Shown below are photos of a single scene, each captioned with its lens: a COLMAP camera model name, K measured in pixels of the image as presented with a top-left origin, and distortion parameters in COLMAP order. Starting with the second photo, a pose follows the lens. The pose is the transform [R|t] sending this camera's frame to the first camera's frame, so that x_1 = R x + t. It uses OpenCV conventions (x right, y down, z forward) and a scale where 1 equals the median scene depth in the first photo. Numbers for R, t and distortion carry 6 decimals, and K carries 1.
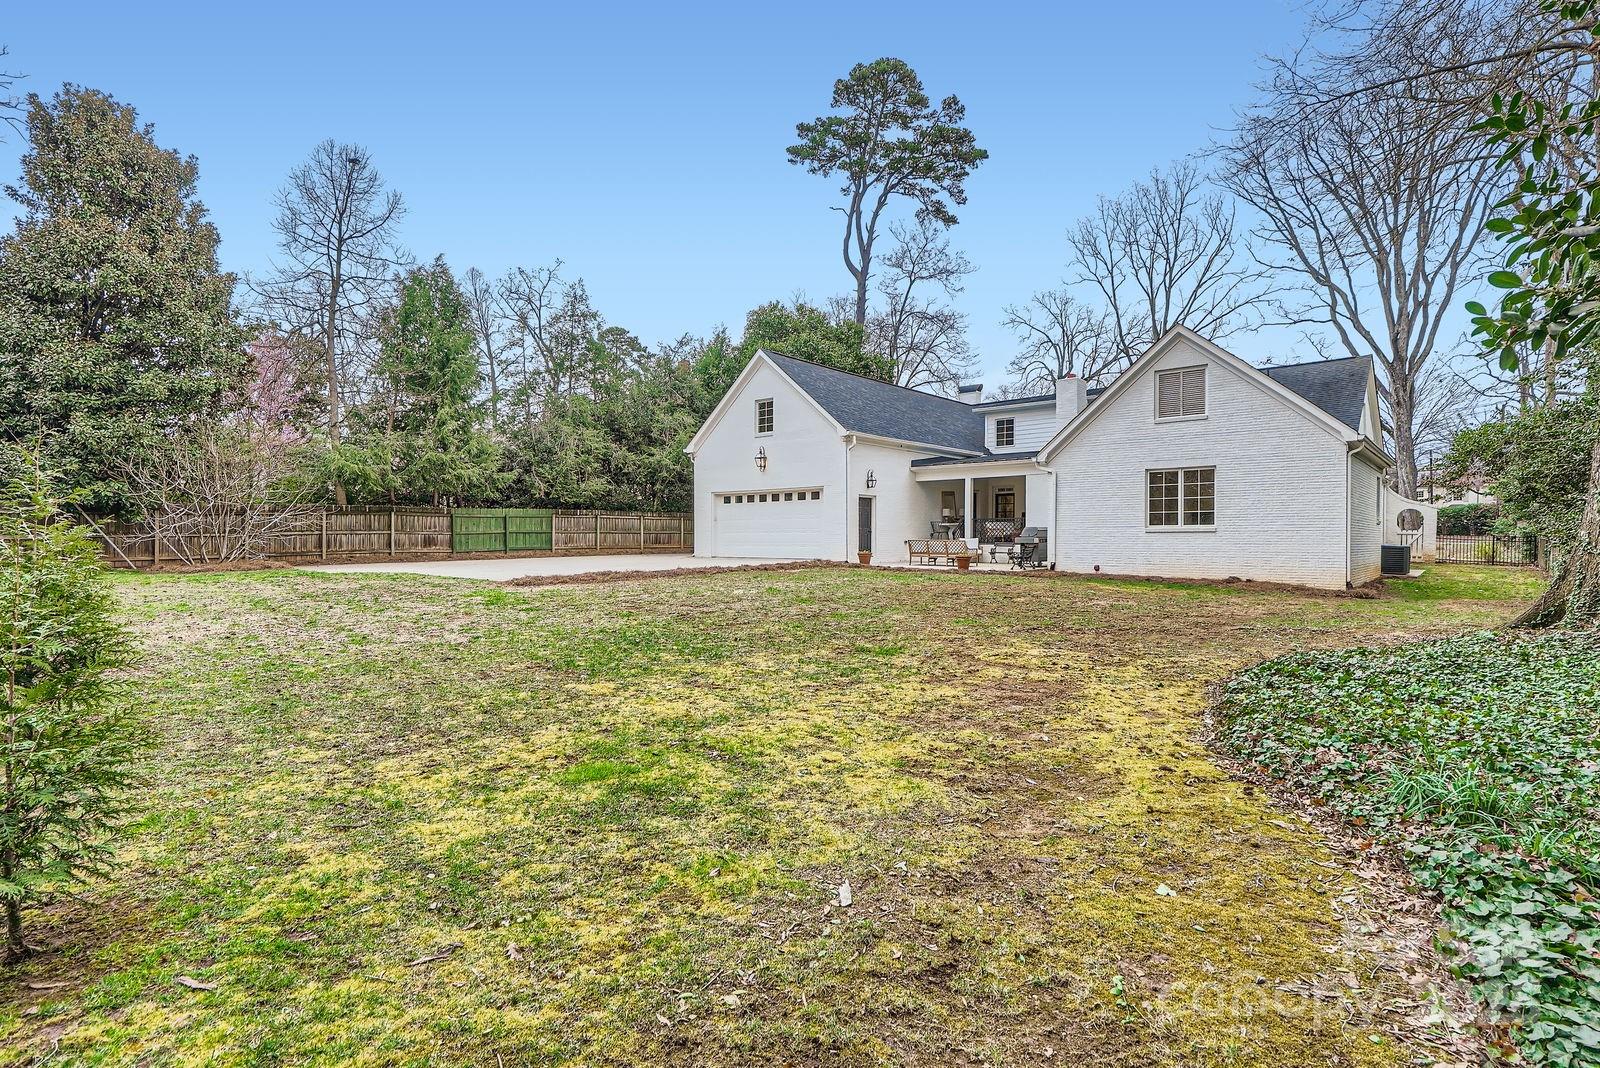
lens RADIAL K [[895.6, 0, 800.0], [0, 895.6, 534.0], [0, 0, 1]] dist [-0.002838, -0.000924]
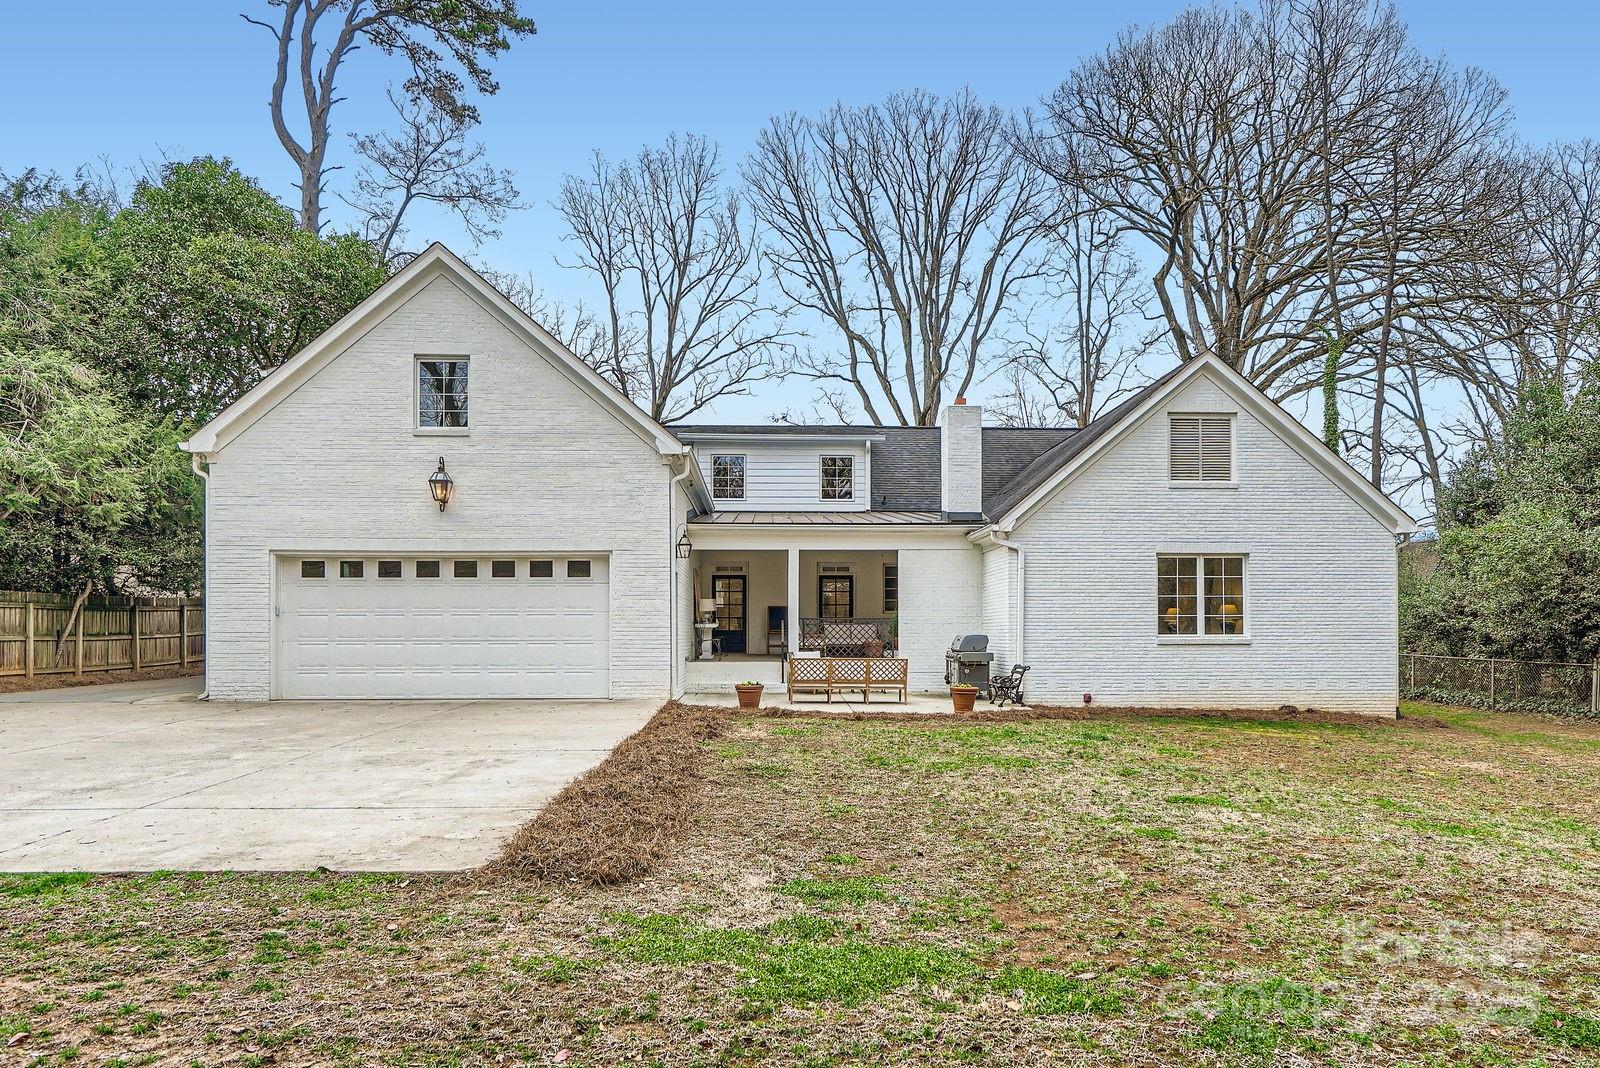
lens RADIAL K [[1125.2, 0, 800.1], [0, 1125.2, 627.7], [0, 0, 1]] dist [-0.005093, -0.000375]
pose [[0.690459, 0.000239, 0.723372, -0.344292], [-0.004595, 0.999981, 0.004055, -0.013806], [-0.723357, -0.006124, 0.690447, 0.484242]]
